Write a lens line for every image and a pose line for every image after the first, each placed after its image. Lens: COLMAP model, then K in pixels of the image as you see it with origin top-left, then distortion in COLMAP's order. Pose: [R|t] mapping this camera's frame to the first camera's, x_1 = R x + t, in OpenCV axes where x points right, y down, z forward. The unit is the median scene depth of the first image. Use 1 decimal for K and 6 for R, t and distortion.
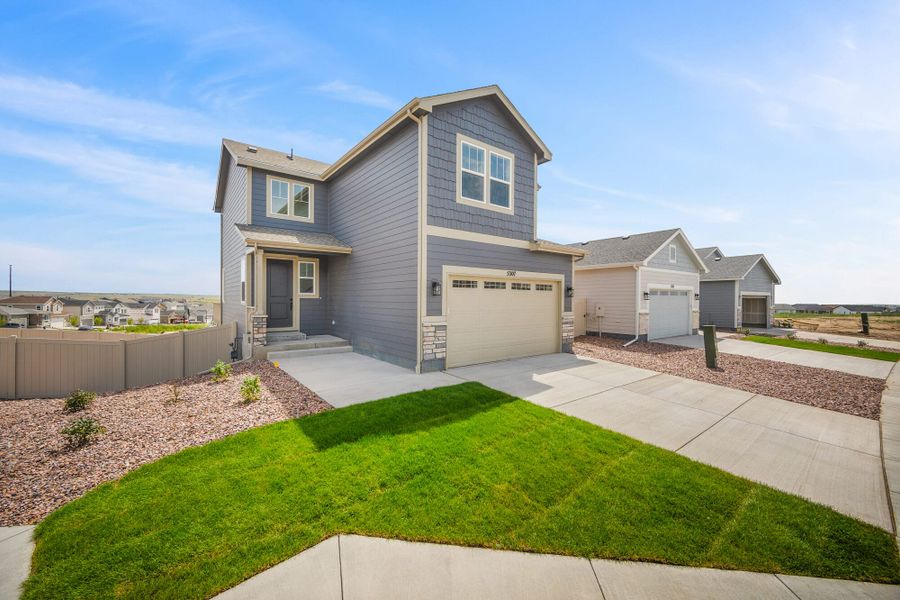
lens RADIAL K [[353.8, 0, 445.0], [0, 353.8, 302.0], [0, 0, 1]] dist [-0.003352, -0.000369]
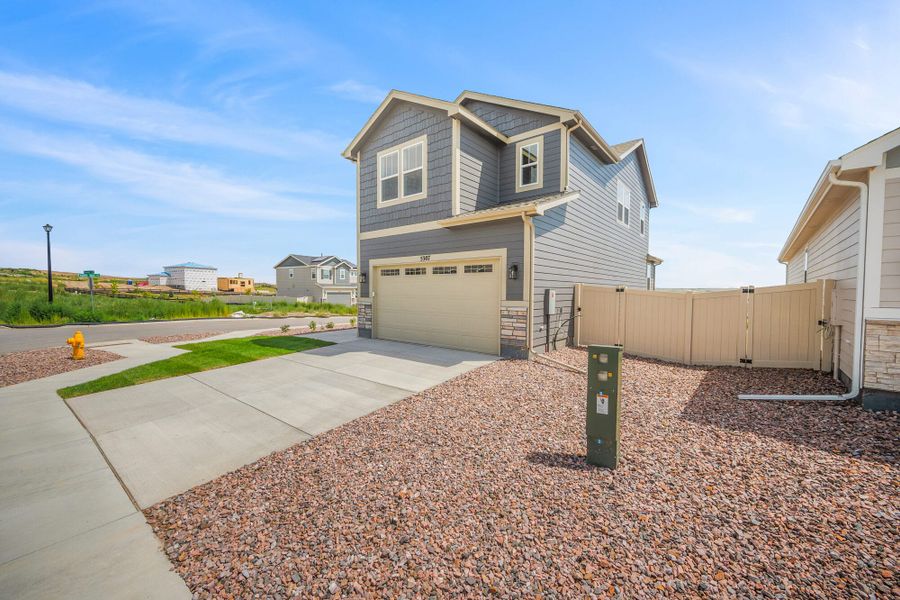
lens RADIAL K [[353.8, 0, 447.2], [0, 353.8, 300.8], [0, 0, 1]] dist [-0.003352, -0.000369]
pose [[0.227542, 0.023751, -0.973479, 1.188812], [-0.008443, 0.999713, 0.022417, 0.015752], [0.973732, 0.003119, 0.227677, 0.855396]]
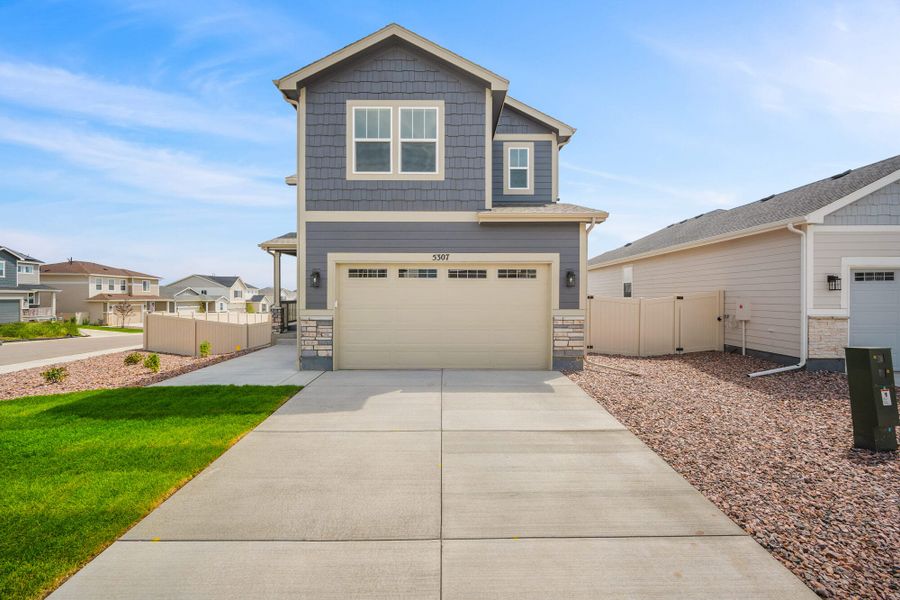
lens RADIAL K [[353.8, 0, 451.5], [0, 353.8, 296.9], [0, 0, 1]] dist [-0.003352, -0.000369]
pose [[0.796920, -0.003481, -0.604075, 0.683321], [-0.001223, 0.999972, -0.007376, 0.011585], [0.604084, 0.006617, 0.796893, 0.414587]]
